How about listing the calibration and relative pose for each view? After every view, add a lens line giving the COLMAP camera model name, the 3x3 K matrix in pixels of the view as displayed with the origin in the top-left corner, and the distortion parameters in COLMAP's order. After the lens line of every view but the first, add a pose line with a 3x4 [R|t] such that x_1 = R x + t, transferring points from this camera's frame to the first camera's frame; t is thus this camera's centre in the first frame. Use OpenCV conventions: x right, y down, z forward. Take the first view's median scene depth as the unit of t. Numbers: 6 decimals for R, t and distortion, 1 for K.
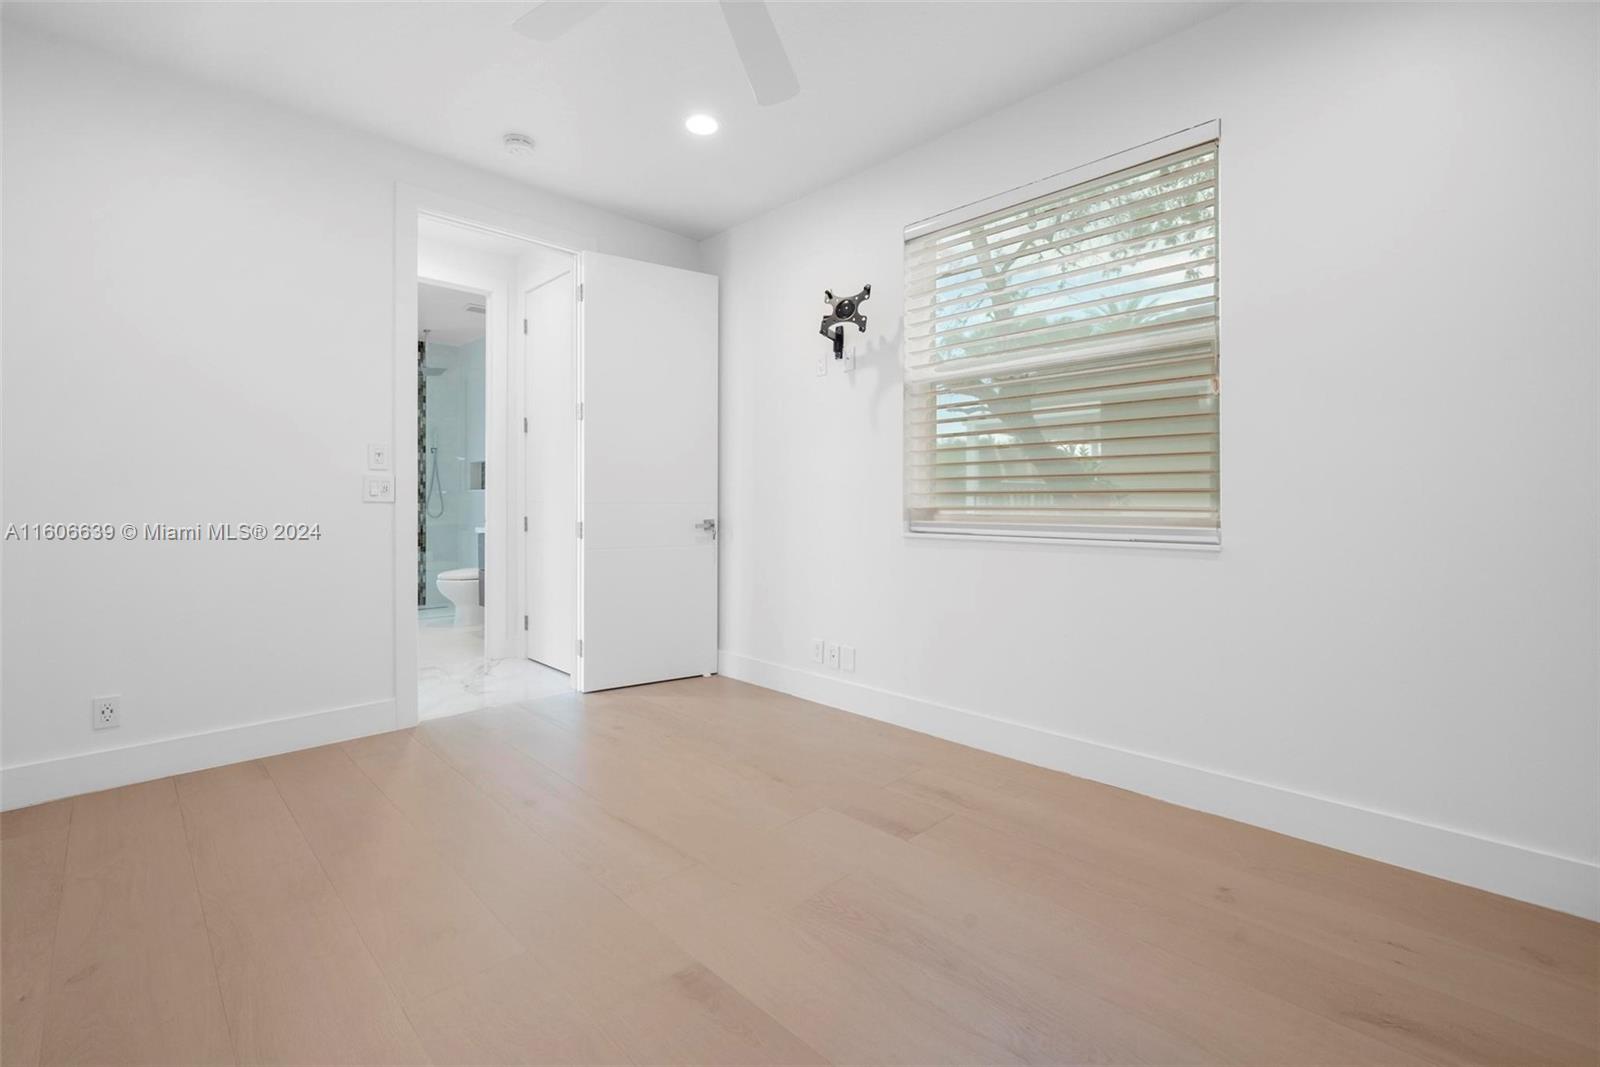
lens RADIAL K [[699.1, 0, 809.2], [0, 699.1, 505.6], [0, 0, 1]] dist [0.001749, 0.000166]
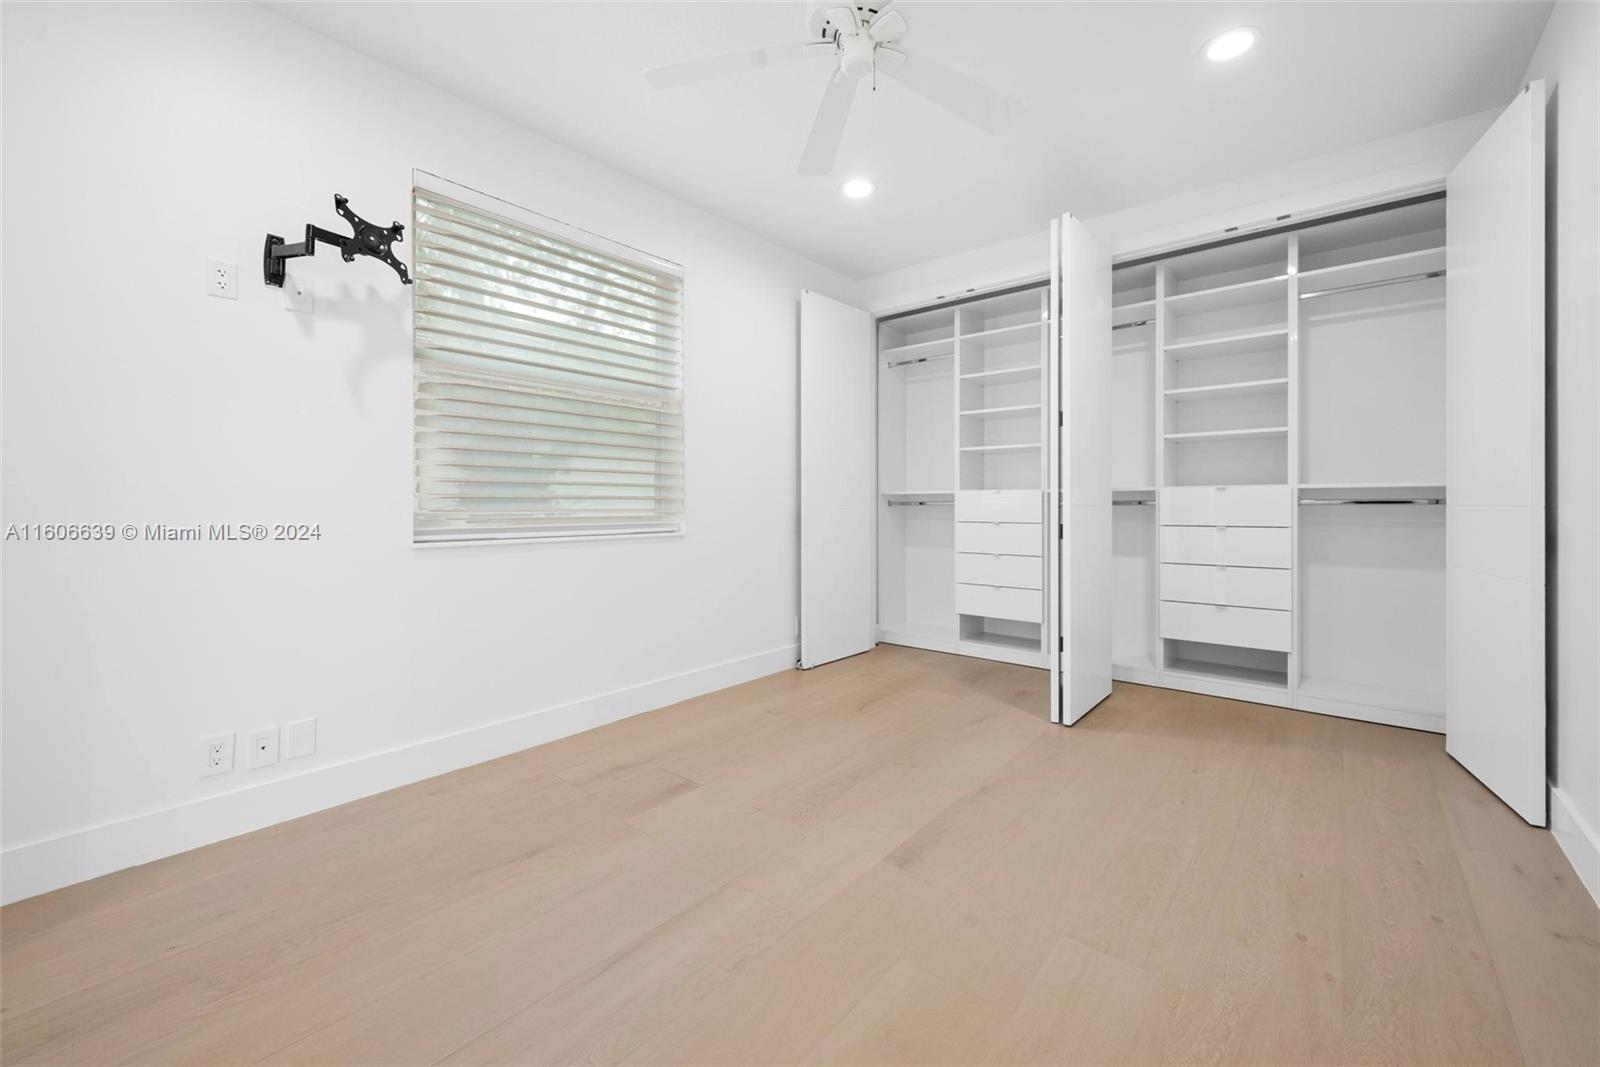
lens RADIAL K [[648.5, 0, 803.5], [0, 648.5, 519.5], [0, 0, 1]] dist [-0.004487, -0.000312]
pose [[-0.095435, -0.023950, 0.995148, -0.669911], [0.007120, 0.999669, 0.024742, -0.005856], [-0.995410, 0.009446, -0.095233, 0.632360]]
